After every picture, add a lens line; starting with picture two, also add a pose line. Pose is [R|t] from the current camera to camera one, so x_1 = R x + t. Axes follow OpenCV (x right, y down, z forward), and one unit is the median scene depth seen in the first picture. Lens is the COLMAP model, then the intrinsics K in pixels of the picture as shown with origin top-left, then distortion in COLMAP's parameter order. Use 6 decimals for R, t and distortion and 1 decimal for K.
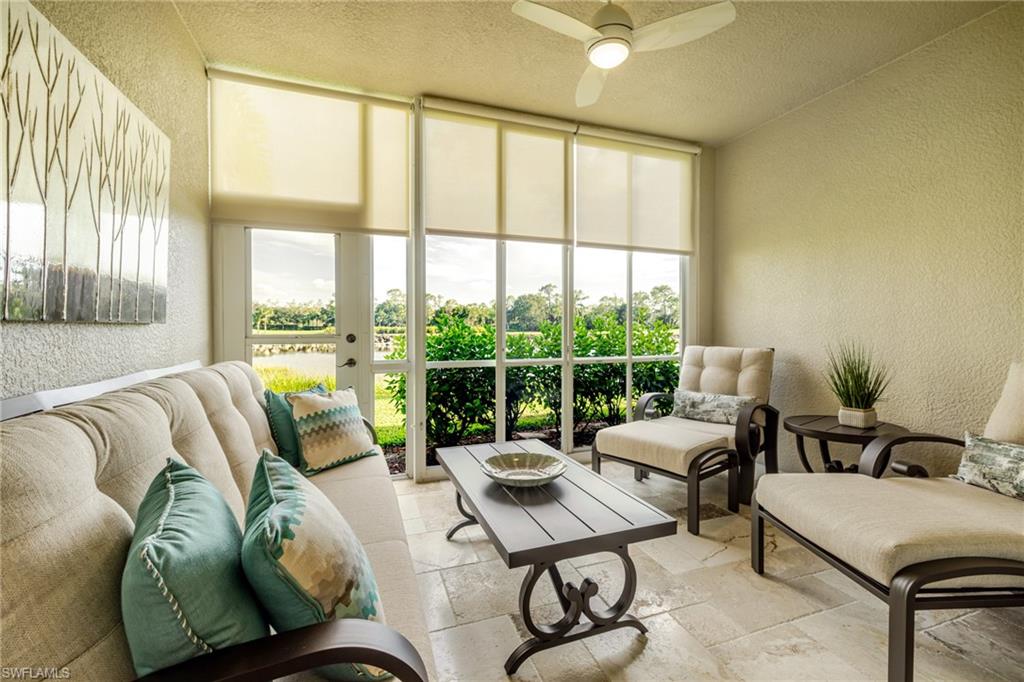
lens RADIAL K [[432.3, 0, 513.3], [0, 432.3, 335.1], [0, 0, 1]] dist [-0.001885, 0.001194]
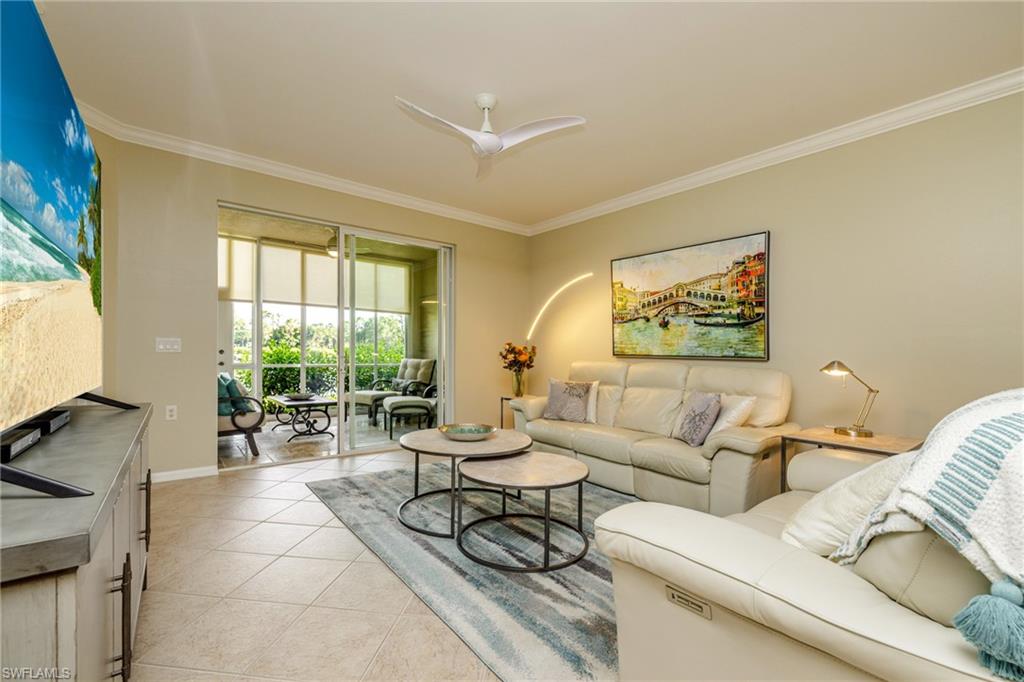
lens RADIAL K [[432.3, 0, 510.7], [0, 432.3, 364.4], [0, 0, 1]] dist [-0.001885, 0.001194]
pose [[0.947945, 0.005608, 0.318385, 0.261390], [-0.009855, 0.999883, 0.011732, 0.027223], [-0.318282, -0.014259, 0.947889, -1.316194]]
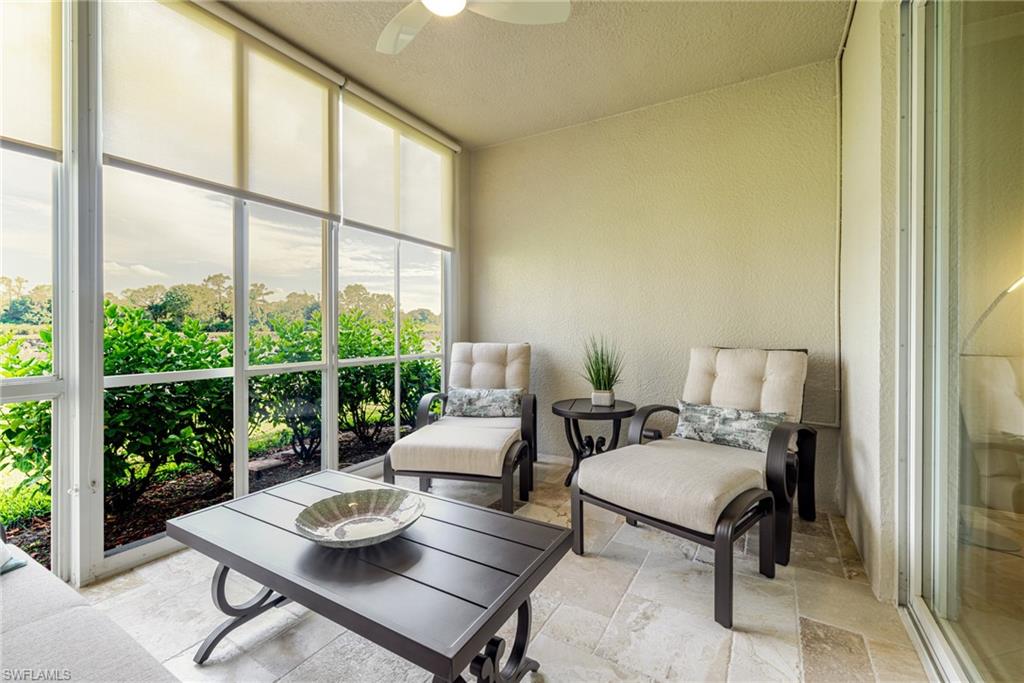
lens RADIAL K [[432.3, 0, 516.0], [0, 432.3, 331.2], [0, 0, 1]] dist [-0.001885, 0.001194]
pose [[0.772858, -0.002718, 0.634573, -0.133489], [0.008250, 0.999949, -0.005766, 0.006192], [-0.634525, 0.009692, 0.772842, 0.167620]]
